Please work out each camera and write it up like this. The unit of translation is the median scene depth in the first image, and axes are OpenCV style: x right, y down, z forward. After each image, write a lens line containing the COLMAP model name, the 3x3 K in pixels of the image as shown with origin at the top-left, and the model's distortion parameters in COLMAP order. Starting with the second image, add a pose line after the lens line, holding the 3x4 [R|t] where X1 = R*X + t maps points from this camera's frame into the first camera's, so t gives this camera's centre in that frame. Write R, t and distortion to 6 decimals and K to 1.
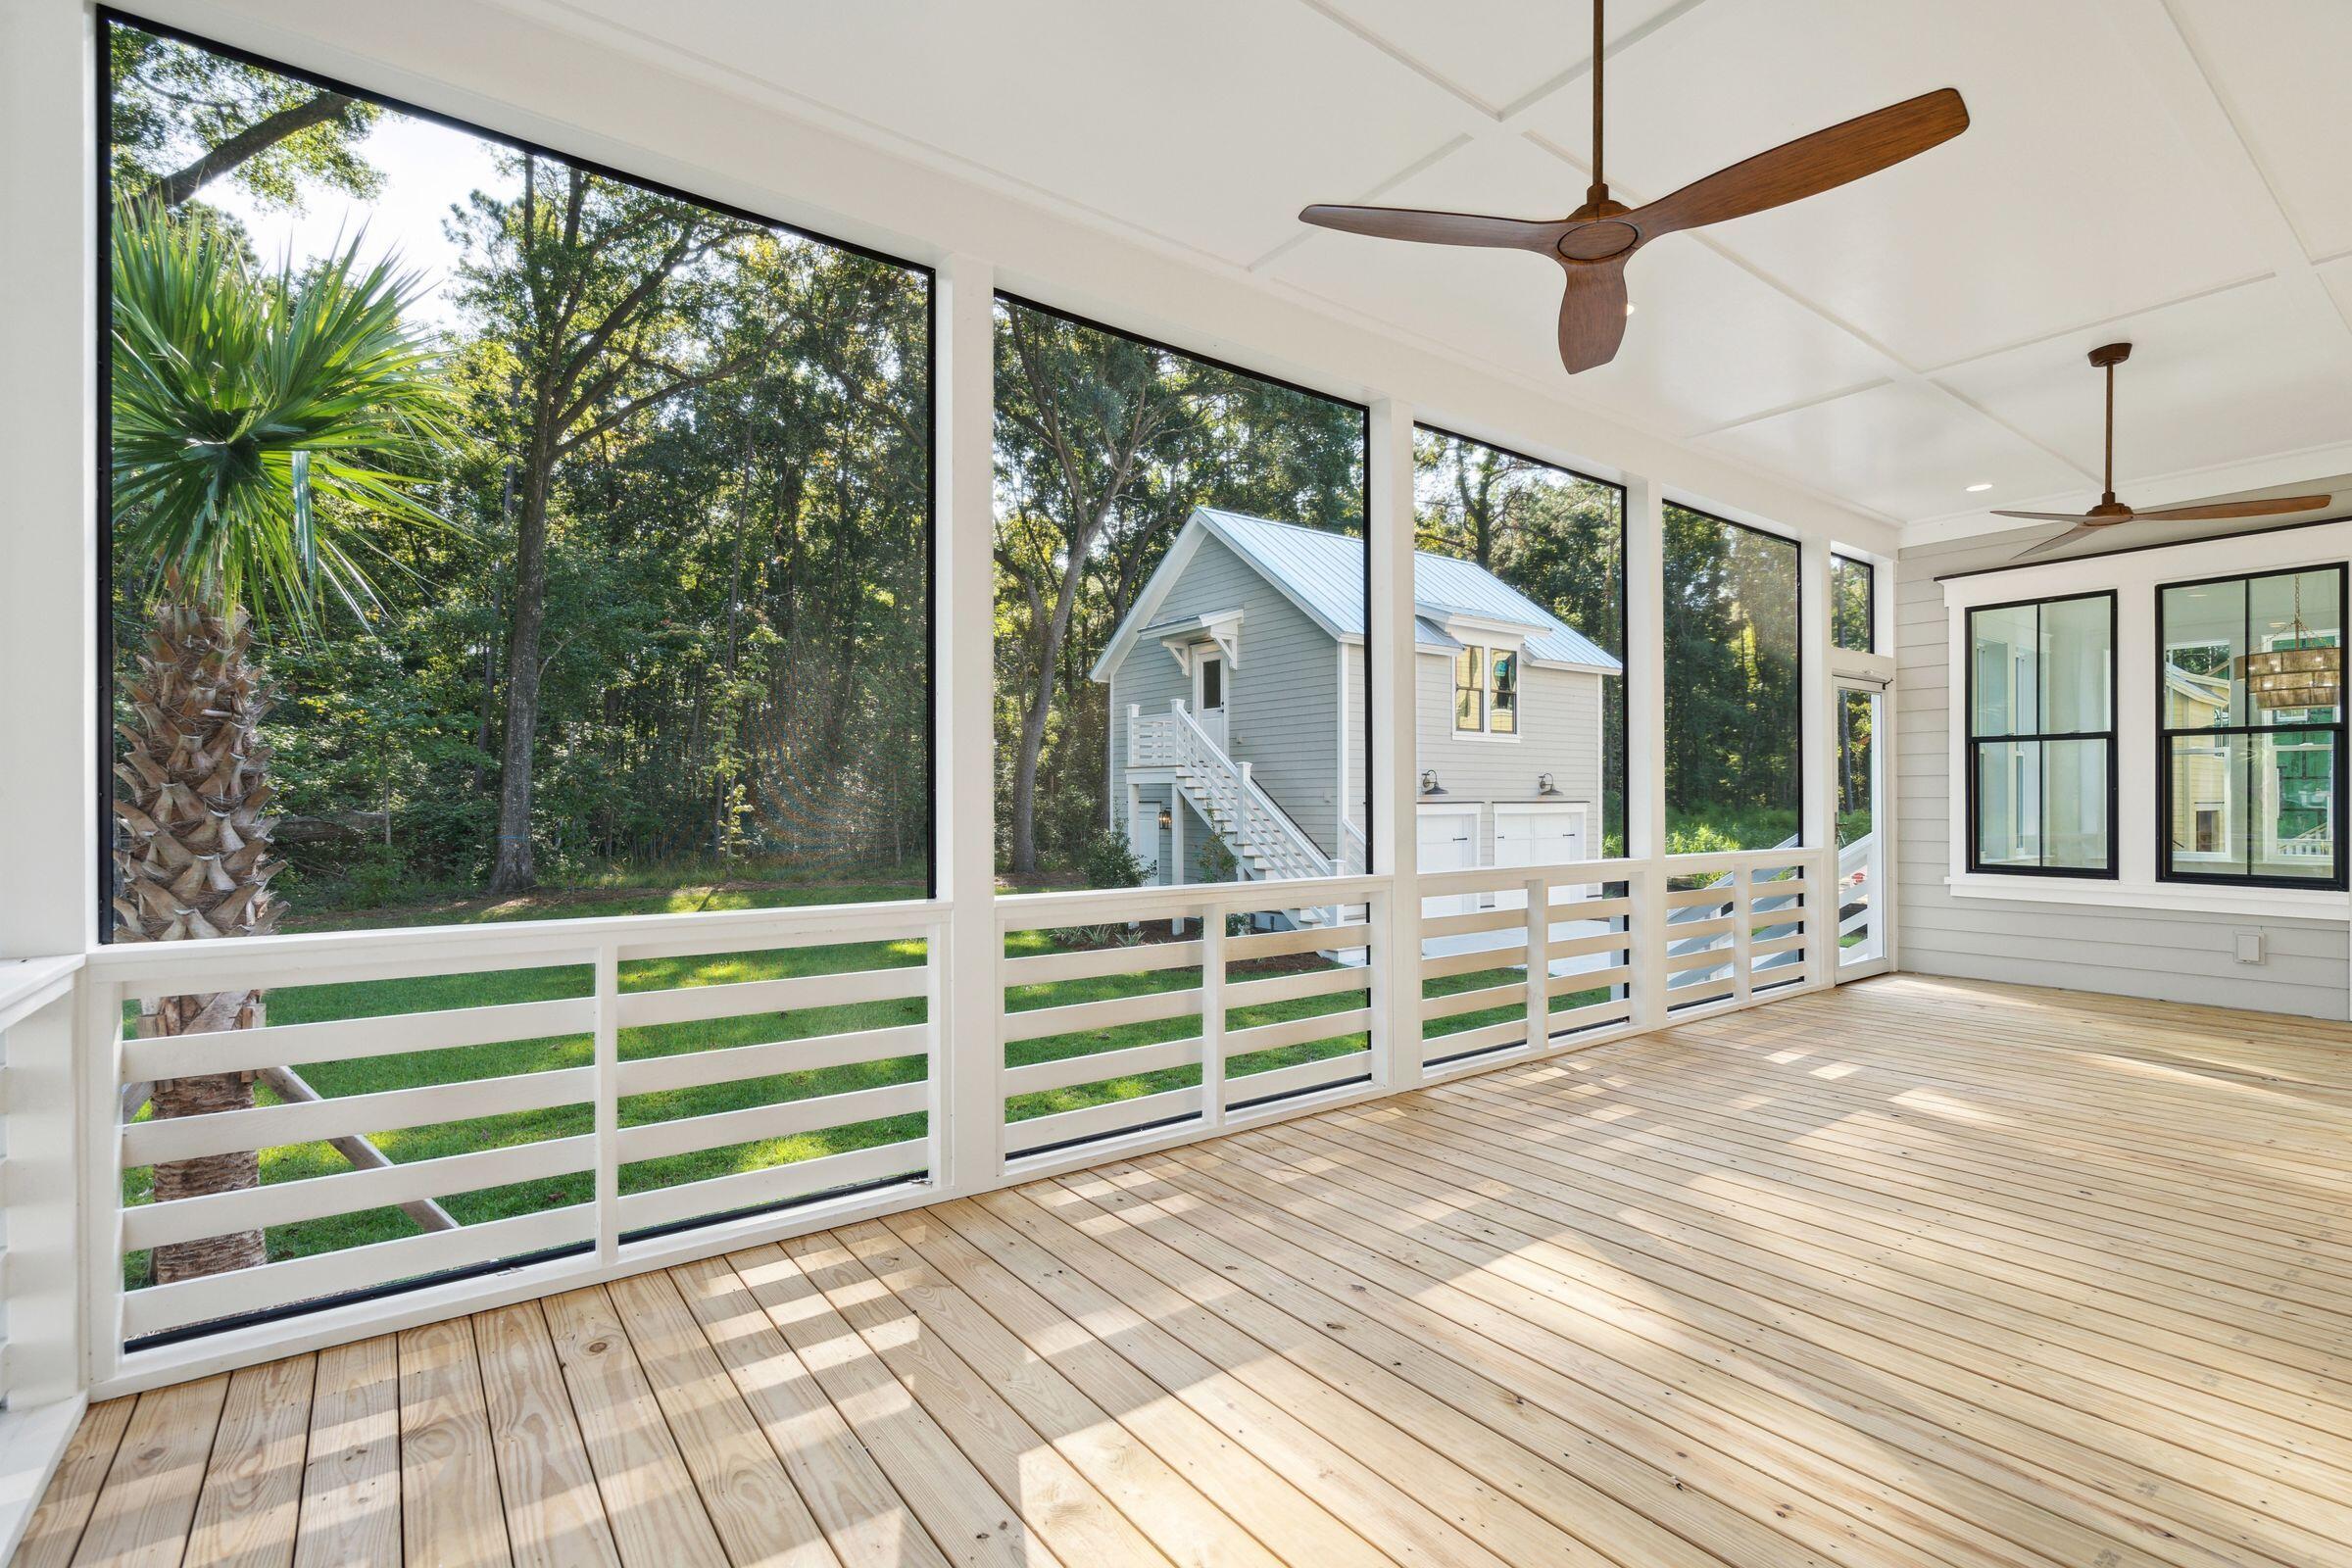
lens RADIAL K [[1073.8, 0, 1174.0], [0, 1073.8, 793.5], [0, 0, 1]] dist [-0.008941, 0.000102]
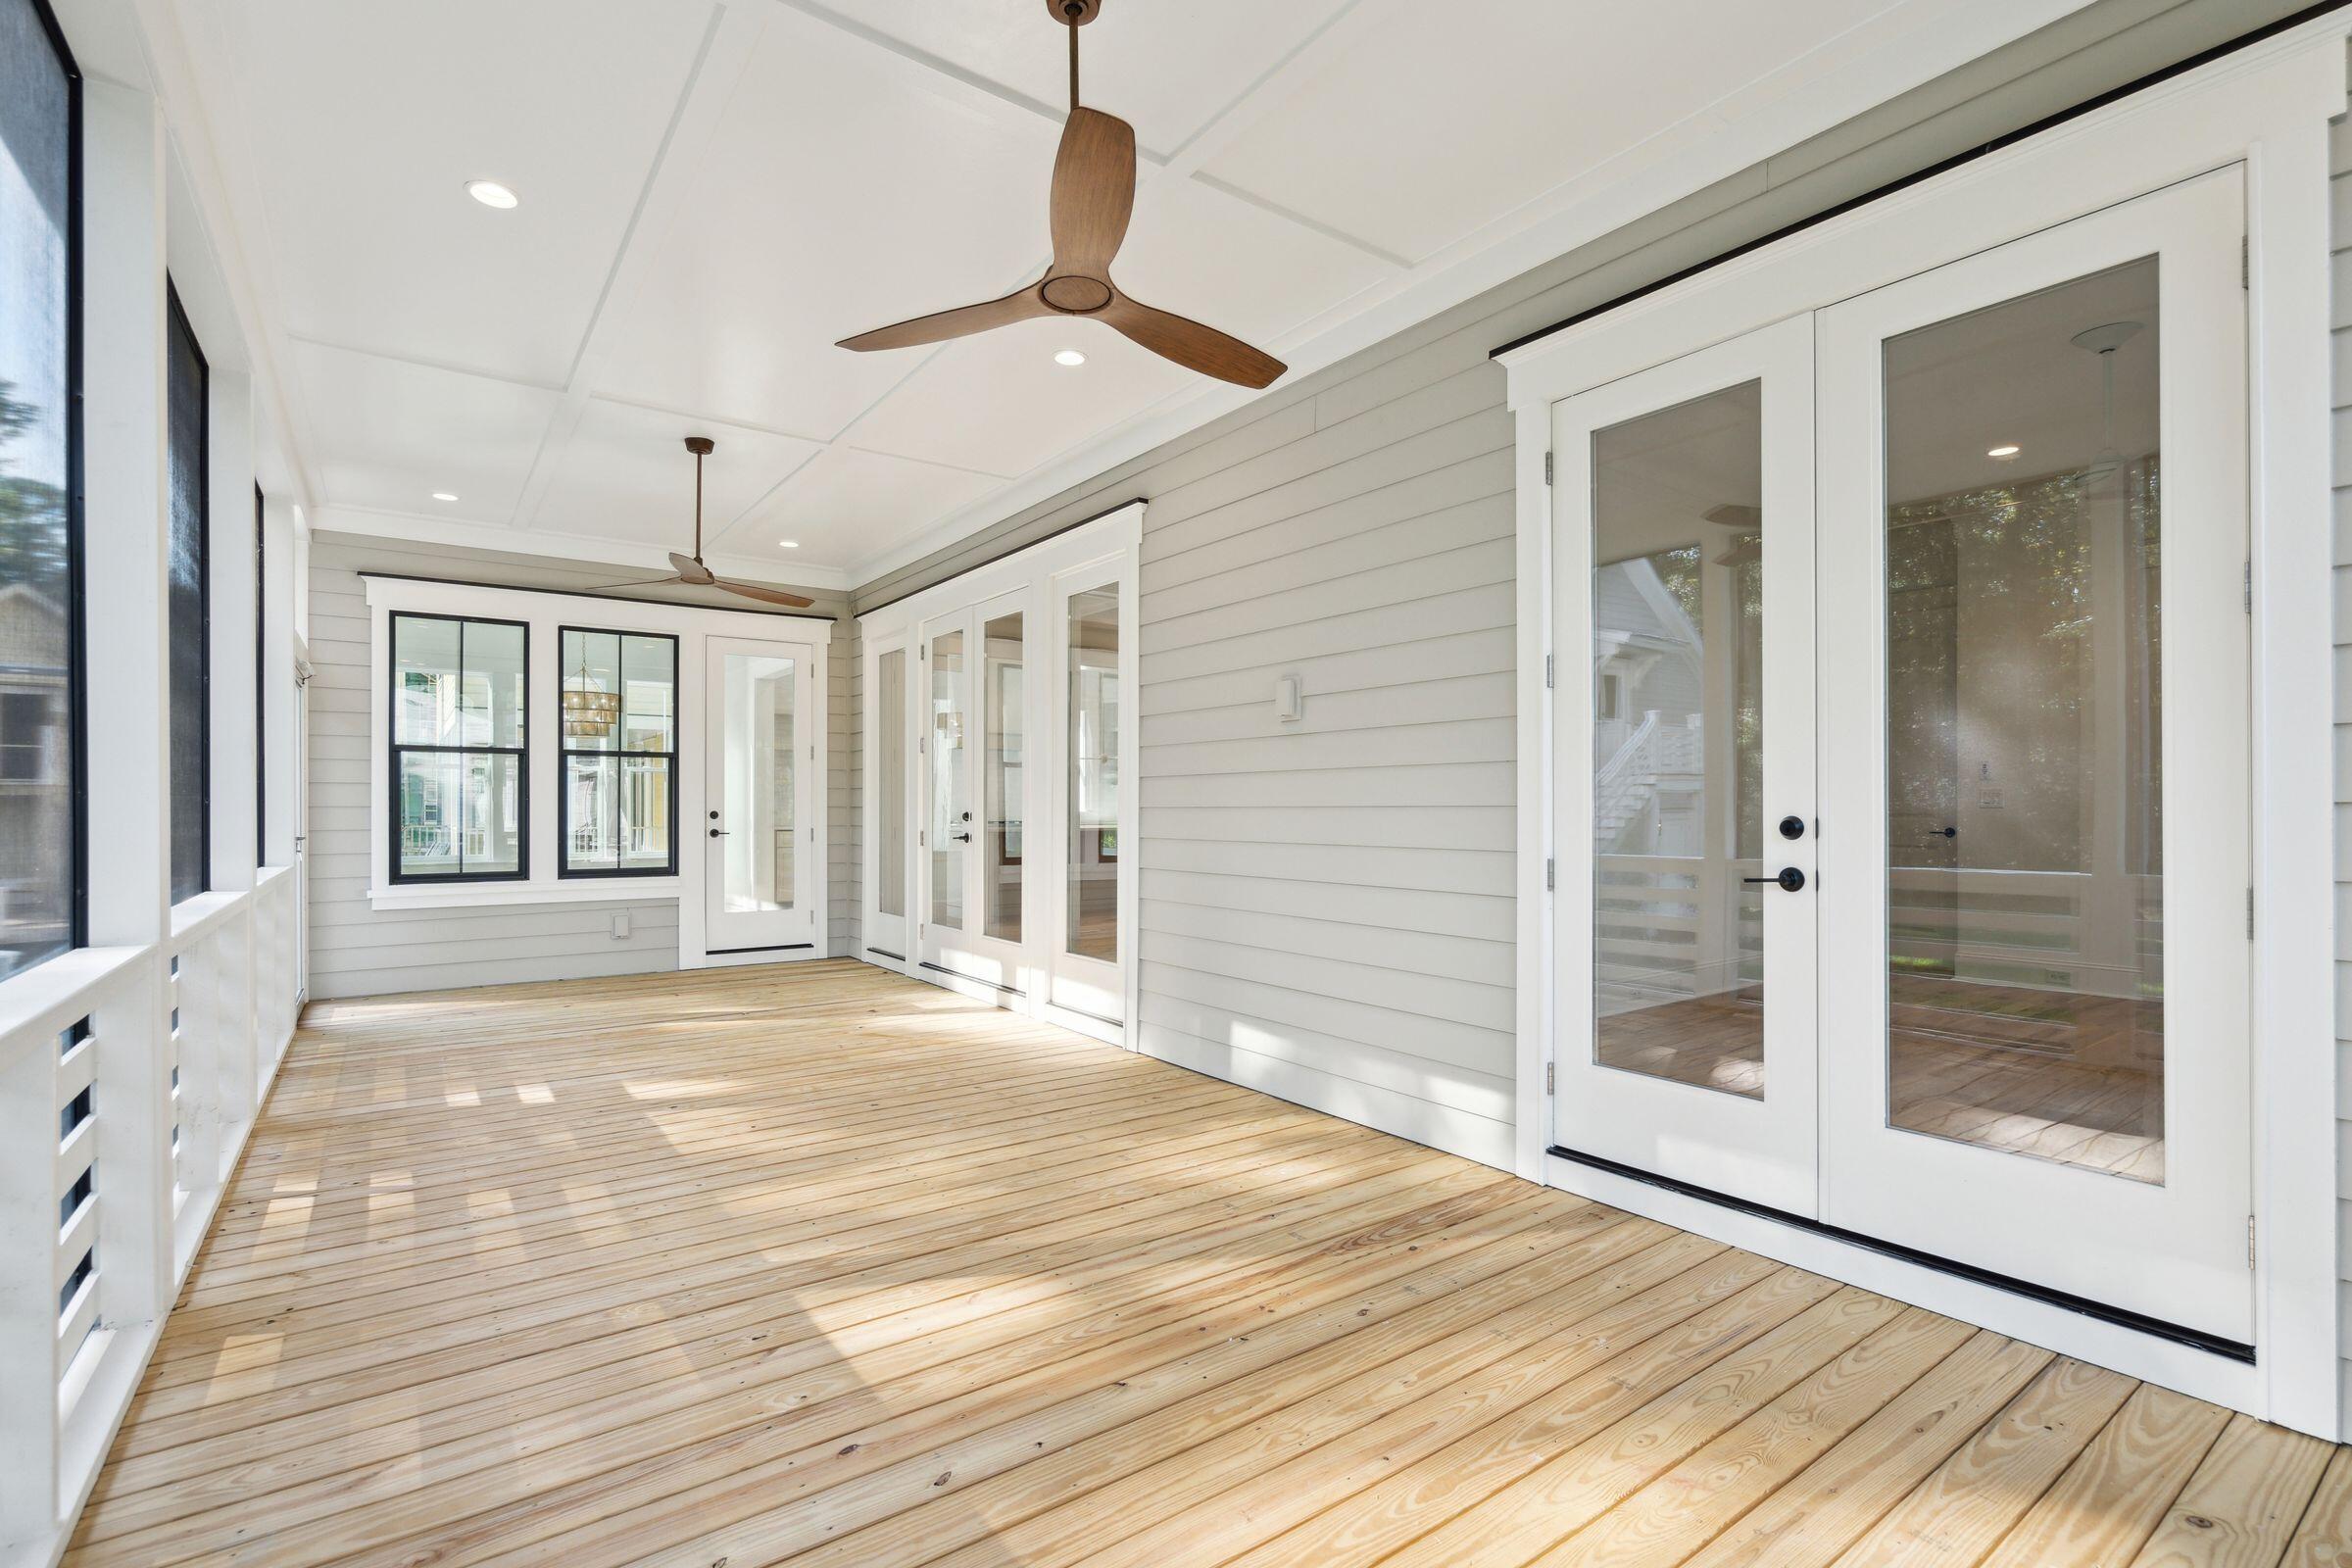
lens RADIAL K [[1073.8, 0, 1169.3], [0, 1073.8, 803.4], [0, 0, 1]] dist [-0.008941, 0.000102]
pose [[0.003808, 0.004807, 0.999981, -0.402751], [-0.005690, 0.999972, -0.004786, 0.002434], [-0.999977, -0.005671, 0.003835, 0.526211]]
